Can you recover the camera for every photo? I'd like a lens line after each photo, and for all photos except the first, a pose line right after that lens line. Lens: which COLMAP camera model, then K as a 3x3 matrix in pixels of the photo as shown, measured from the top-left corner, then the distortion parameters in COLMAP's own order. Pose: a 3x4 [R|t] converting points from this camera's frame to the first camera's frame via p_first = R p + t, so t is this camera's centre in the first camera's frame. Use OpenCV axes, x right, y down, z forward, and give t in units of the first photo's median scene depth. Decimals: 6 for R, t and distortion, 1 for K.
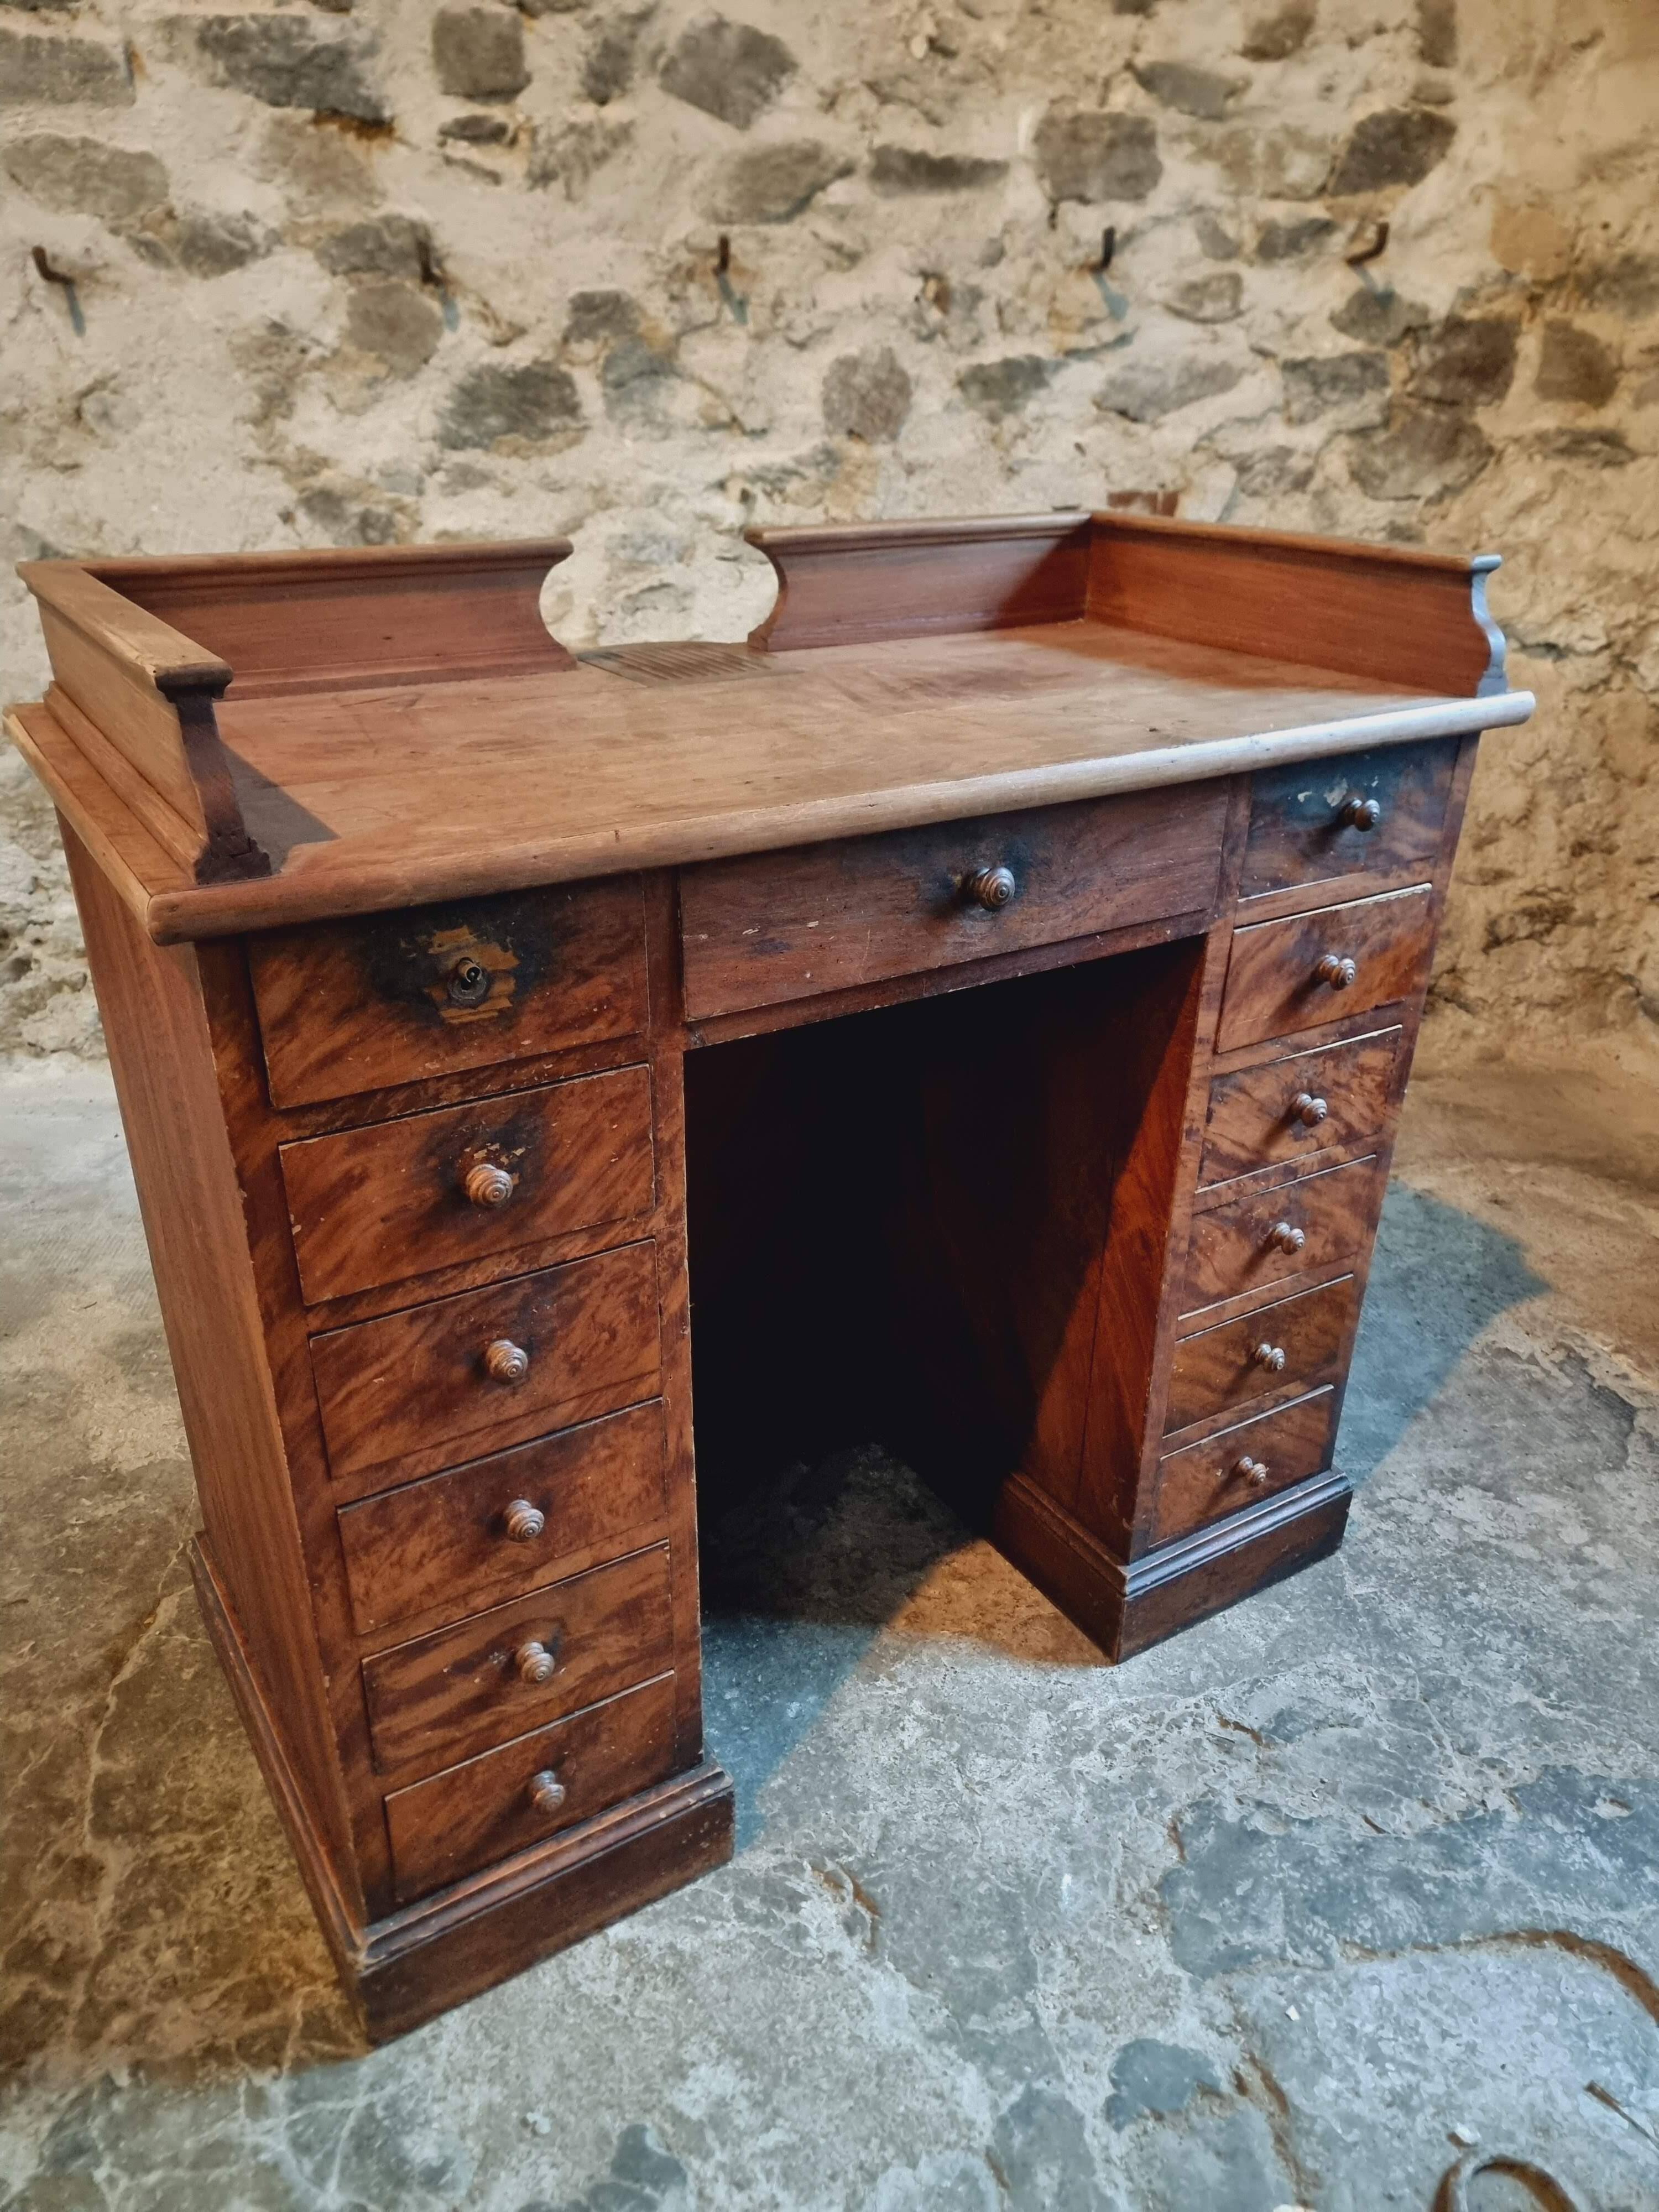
lens RADIAL K [[1534.8, 0, 801.9], [0, 1534.8, 1128.7], [0, 0, 1]] dist [0.059731, -0.058559]
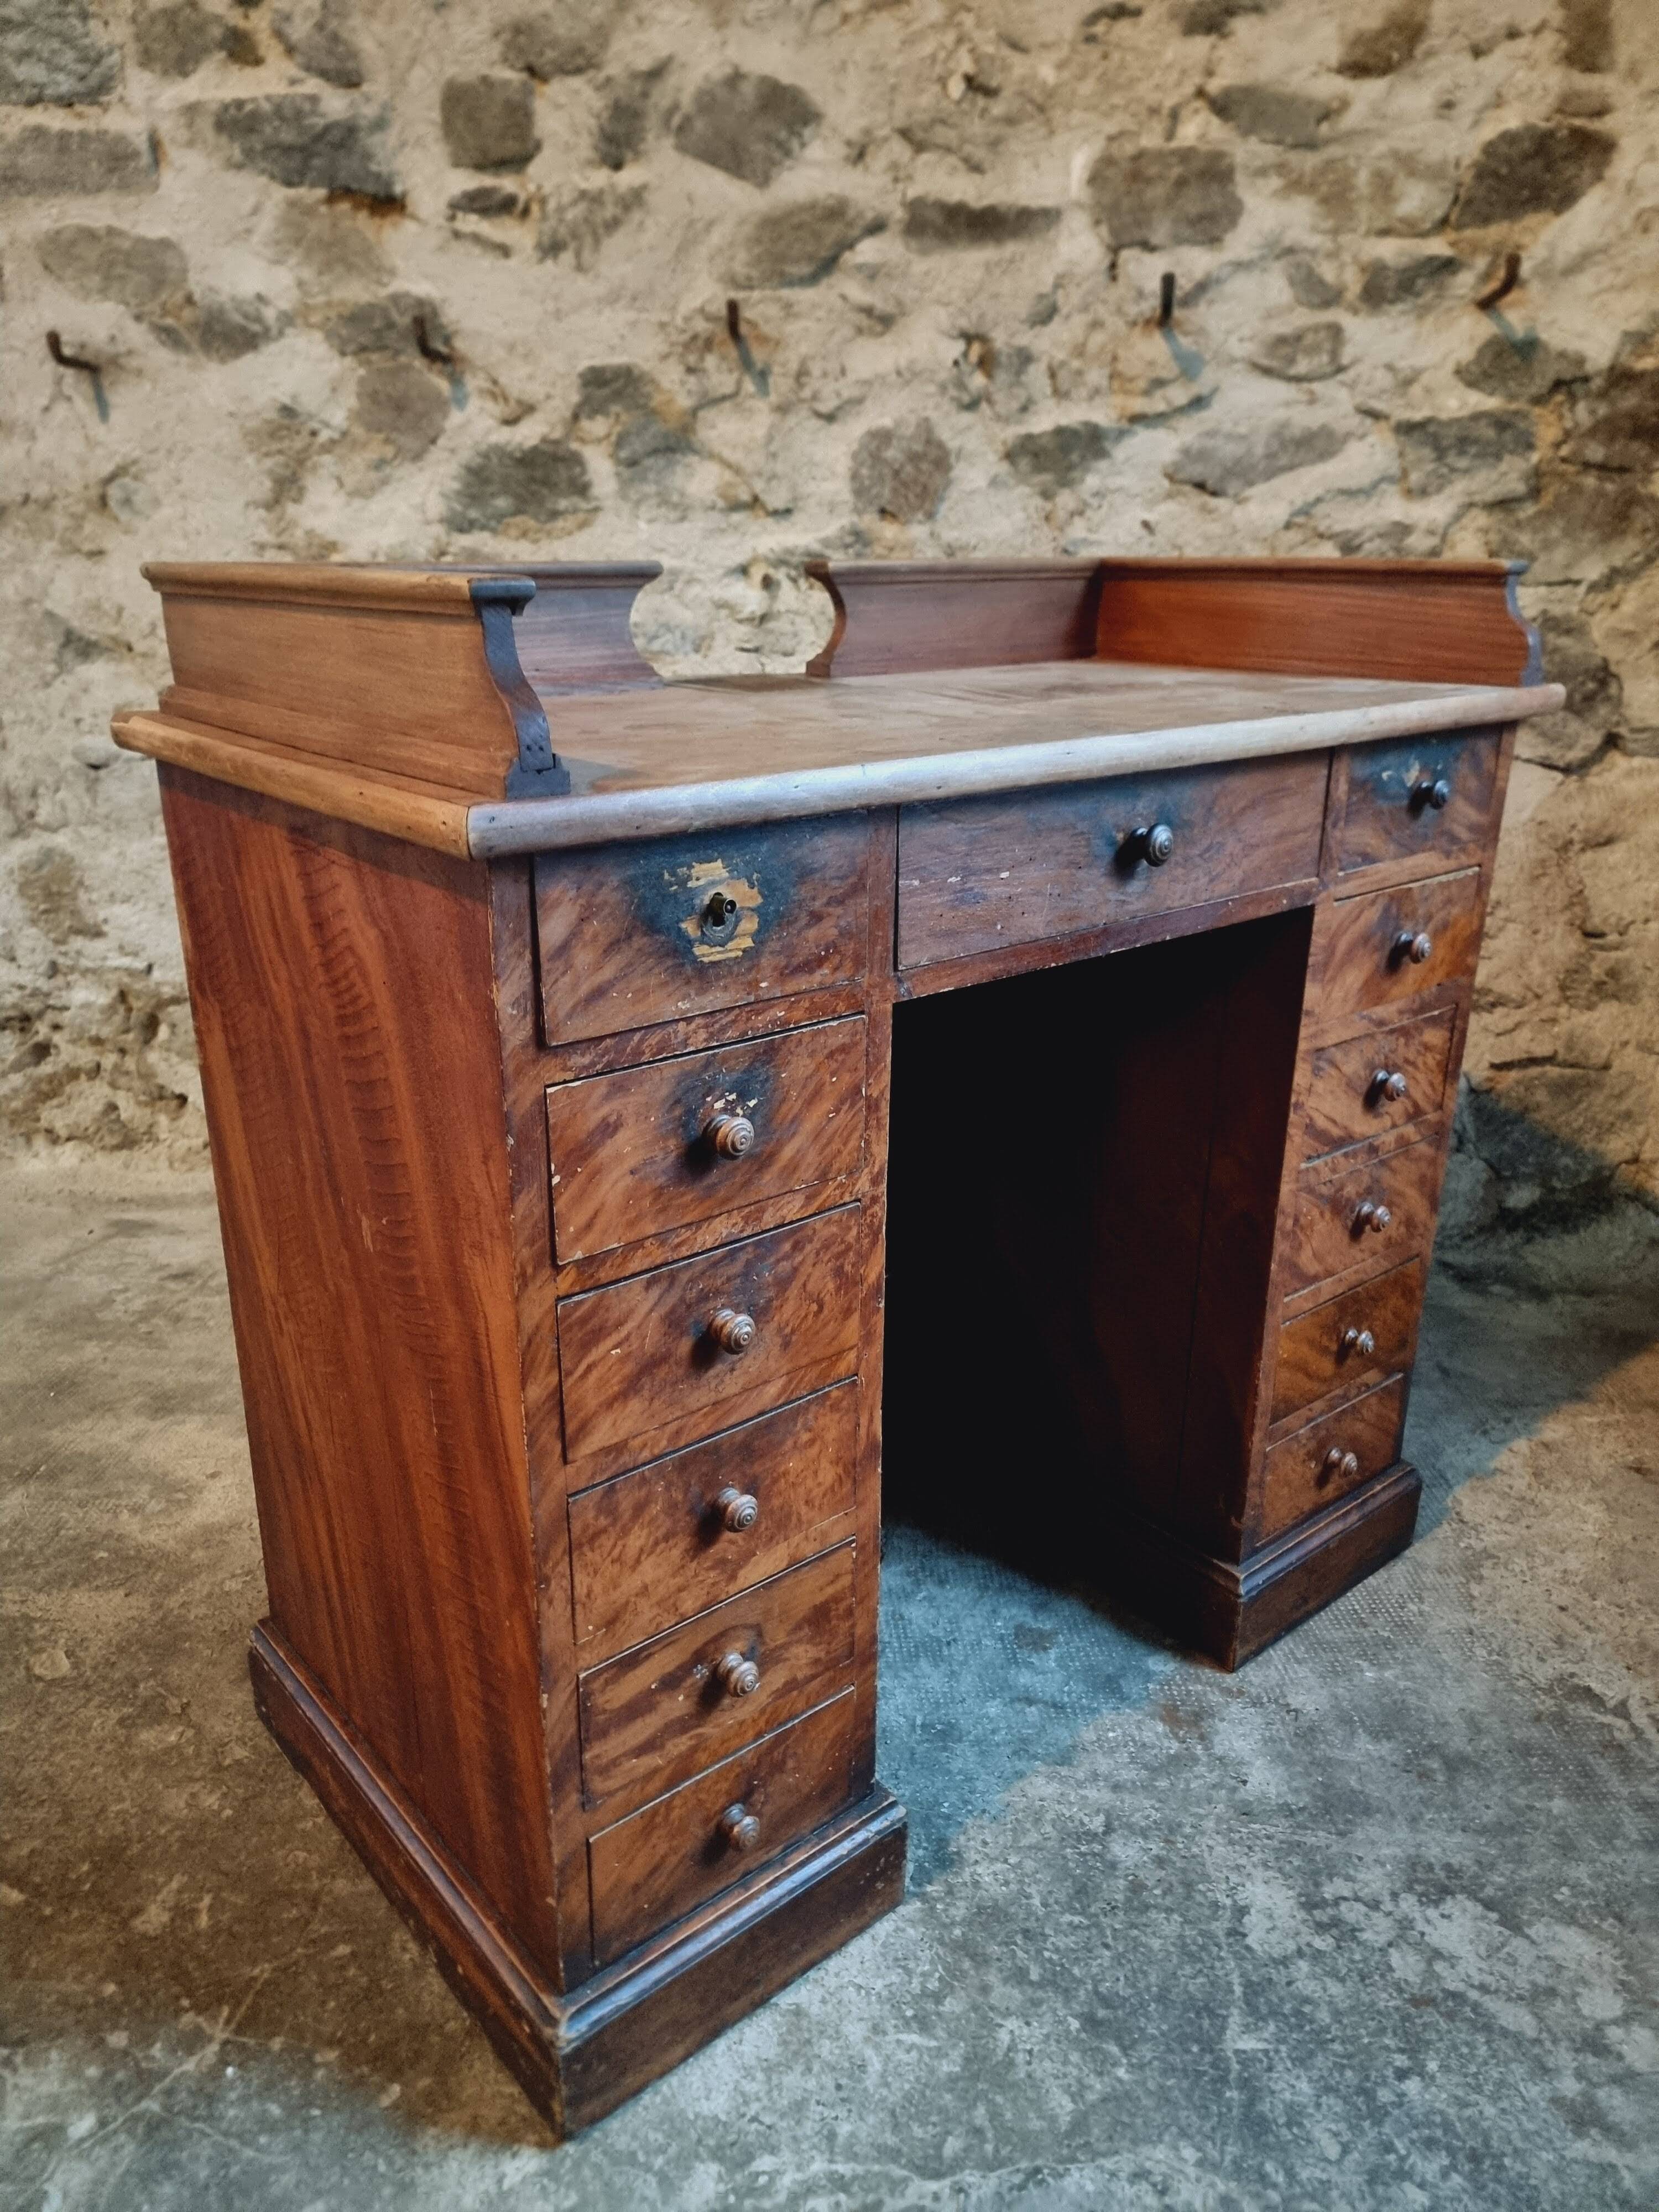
lens RADIAL K [[1540.9, 0, 804.0], [0, 1540.9, 1104.5], [0, 0, 1]] dist [0.055009, -0.053426]
pose [[0.977667, 0.065465, -0.199705, 0.198031], [-0.084361, 0.992575, -0.087619, -0.030766], [0.192486, 0.102510, 0.975931, 0.165135]]
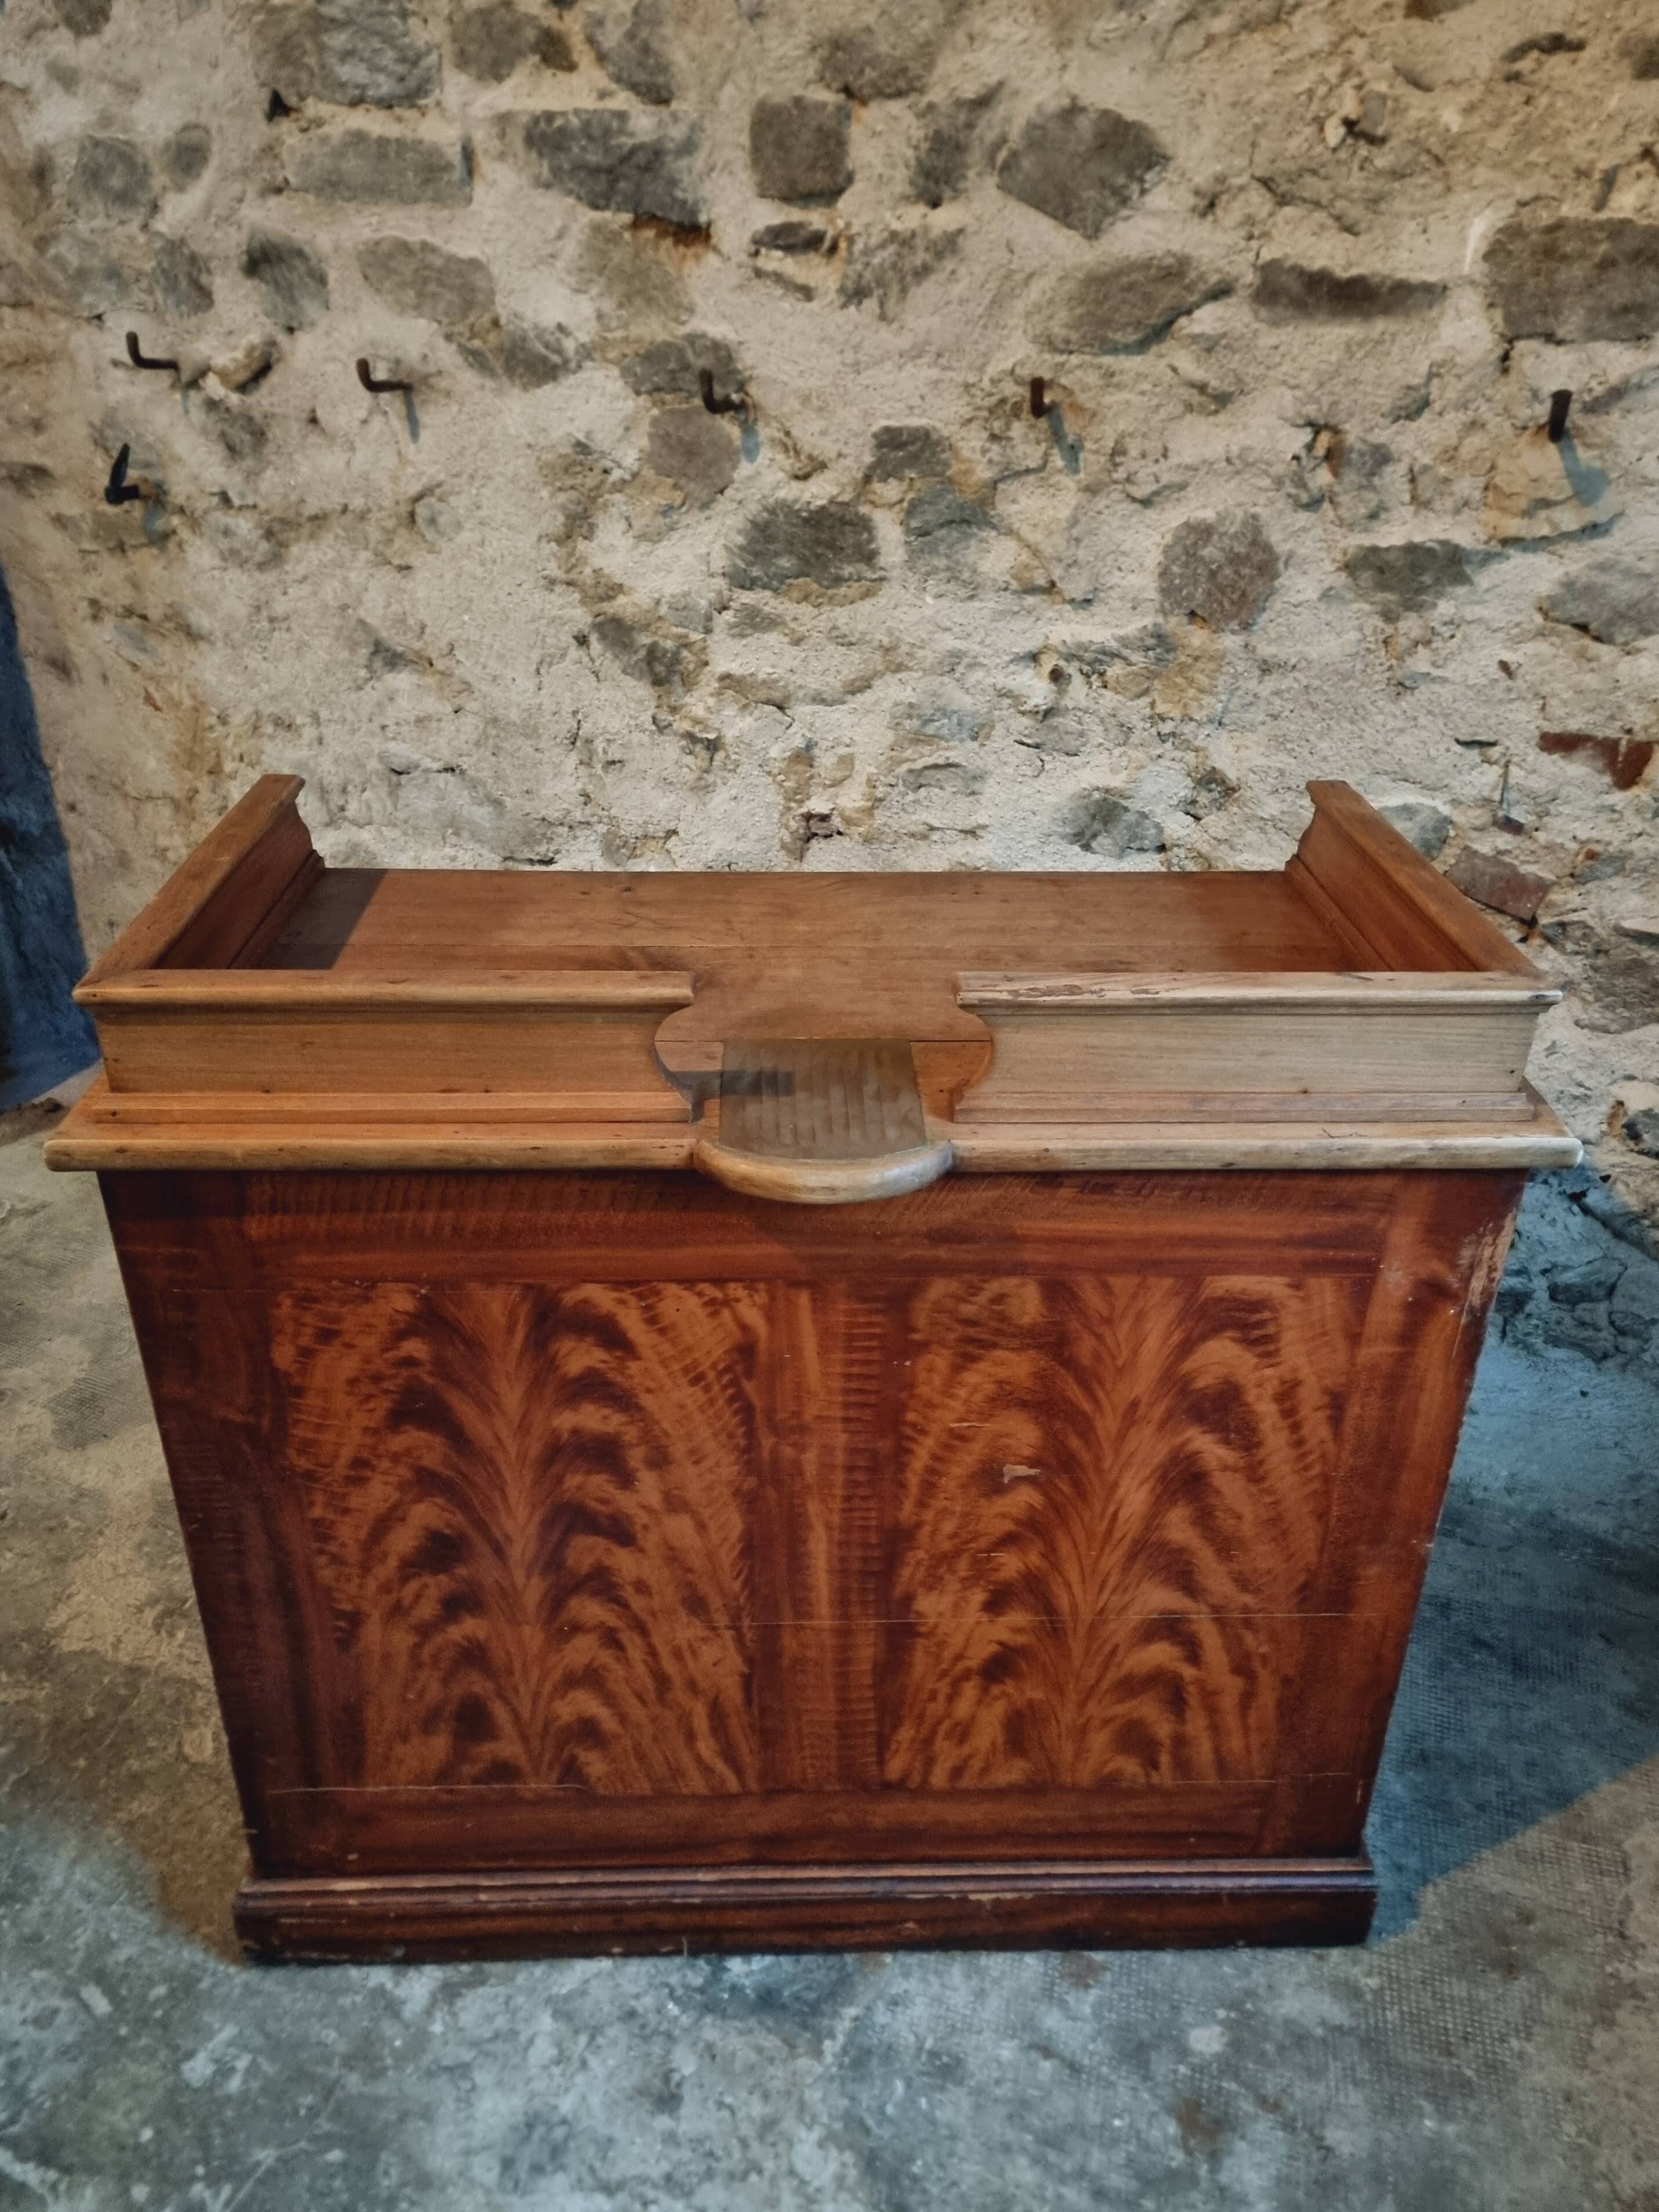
lens RADIAL K [[1603.5, 0, 823.6], [0, 1603.5, 1110.5], [0, 0, 1]] dist [0.064467, -0.061373]
pose [[0.876861, 0.238123, -0.417627, 0.280991], [-0.217269, 0.971221, 0.097587, -0.261417], [0.428846, 0.005167, 0.903363, 0.203862]]
